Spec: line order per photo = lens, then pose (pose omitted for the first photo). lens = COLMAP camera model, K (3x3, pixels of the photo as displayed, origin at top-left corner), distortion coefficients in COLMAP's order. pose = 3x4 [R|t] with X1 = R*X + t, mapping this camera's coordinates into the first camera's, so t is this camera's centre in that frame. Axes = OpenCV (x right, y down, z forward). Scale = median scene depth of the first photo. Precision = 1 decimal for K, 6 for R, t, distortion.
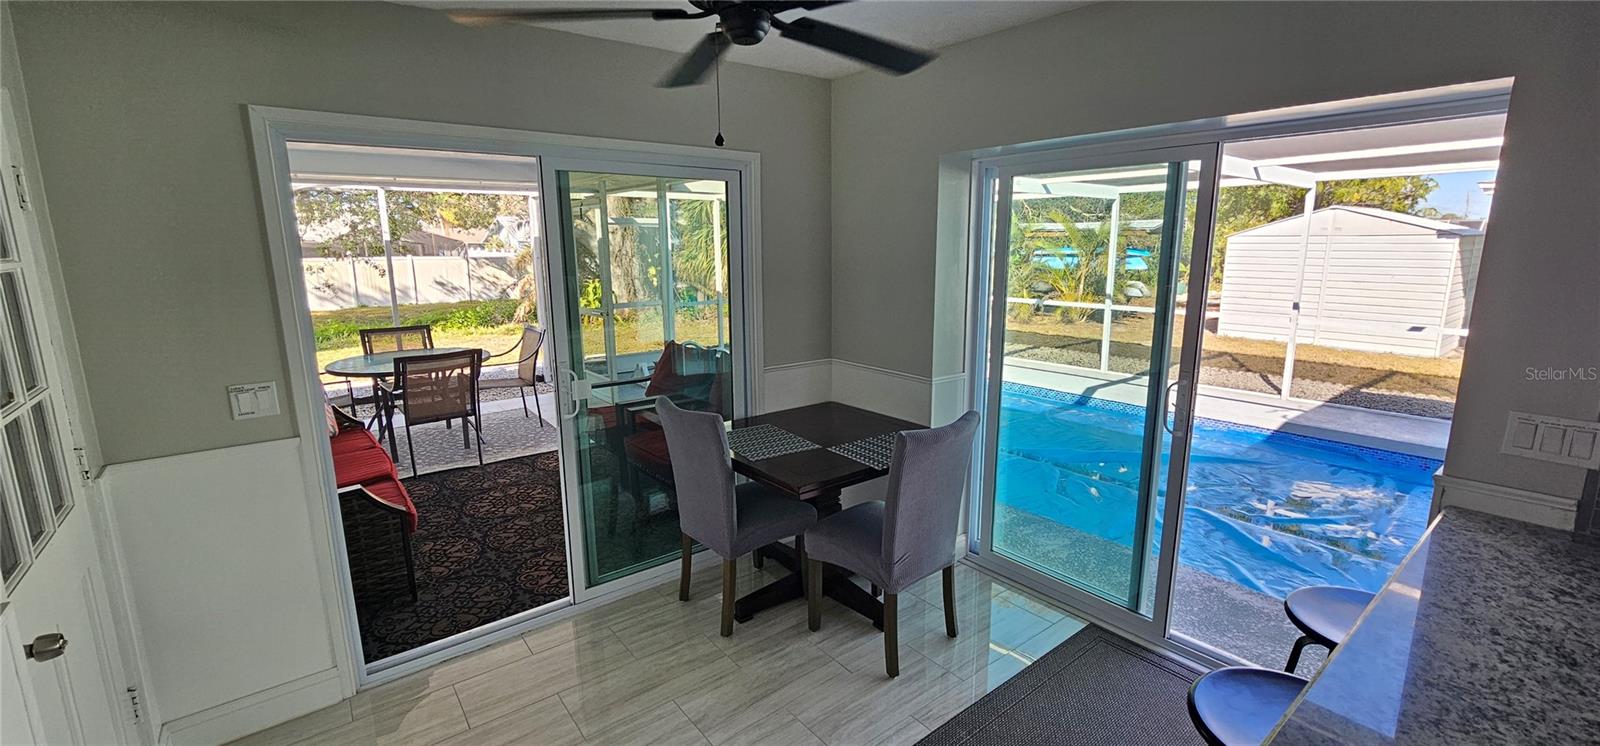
lens RADIAL K [[646.7, 0, 801.6], [0, 646.7, 368.4], [0, 0, 1]] dist [0.001677, -0.000123]
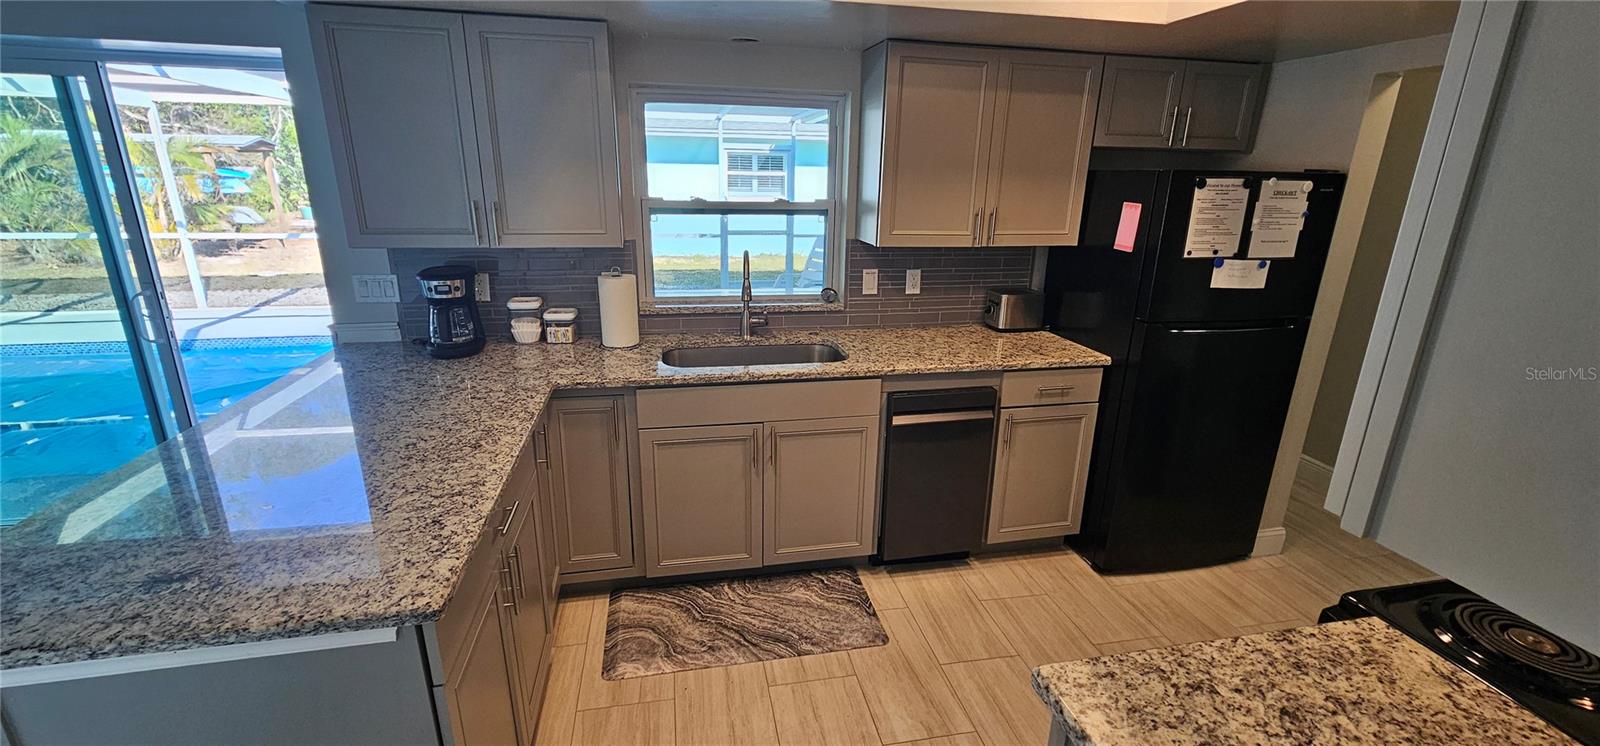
lens RADIAL K [[646.7, 0, 801.6], [0, 646.7, 368.4], [0, 0, 1]] dist [0.001677, -0.000123]
pose [[0.462859, -0.245259, 0.851827, 0.027687], [0.142890, 0.969038, 0.201364, 0.008859], [-0.874839, 0.028515, 0.483573, -0.064391]]
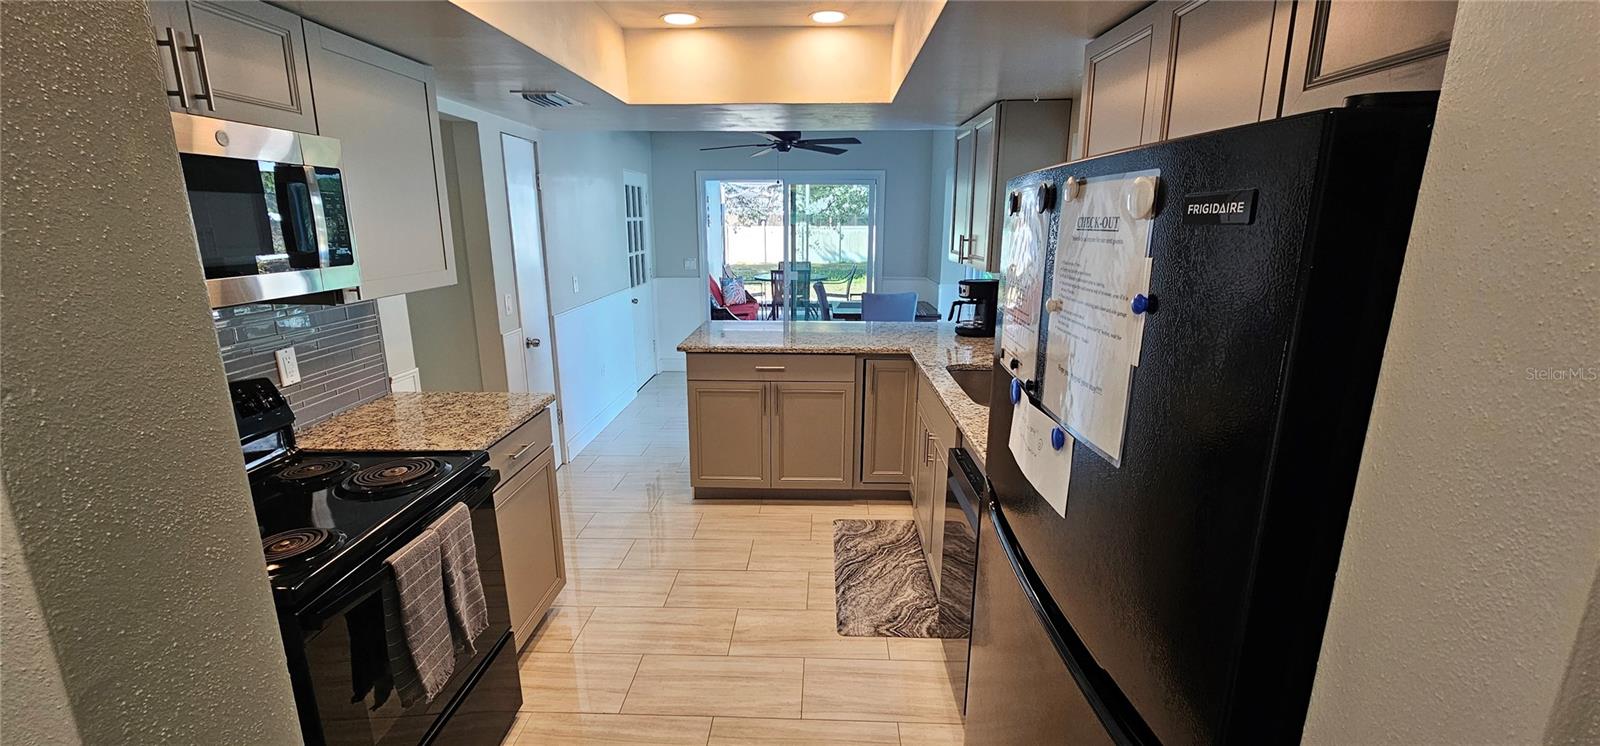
lens RADIAL K [[646.7, 0, 801.6], [0, 646.7, 368.4], [0, 0, 1]] dist [0.001677, -0.000123]
pose [[0.761918, 0.155677, -0.628685, 0.177892], [-0.130392, 0.987678, 0.086548, 0.021178], [0.634412, 0.016033, 0.772829, -0.118858]]
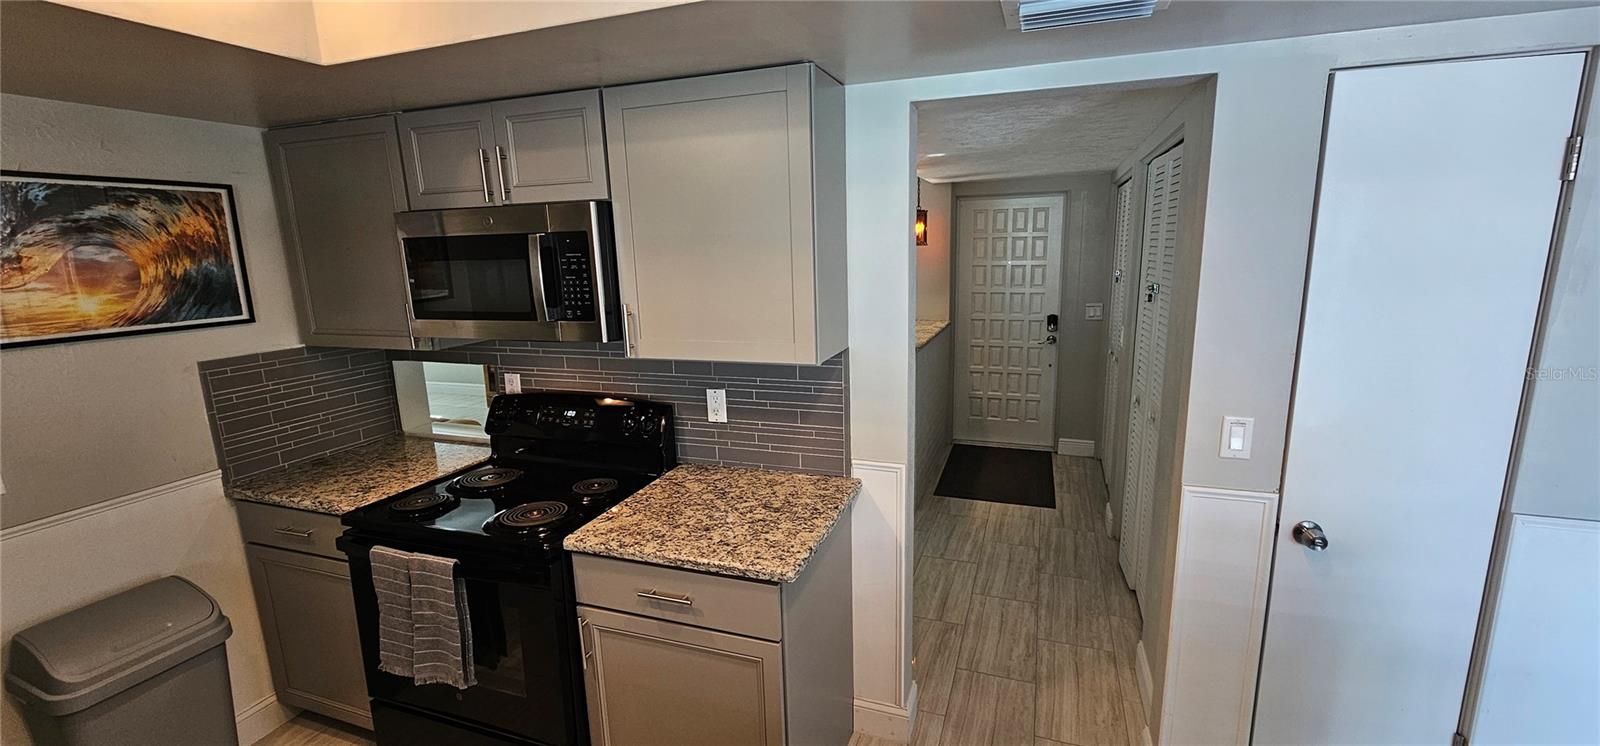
lens RADIAL K [[646.7, 0, 801.6], [0, 646.7, 368.4], [0, 0, 1]] dist [0.001677, -0.000123]
pose [[-0.851780, 0.122136, -0.509464, 0.102159], [-0.068900, 0.937884, 0.340039, -0.001932], [0.519349, 0.324741, -0.790456, -0.009161]]
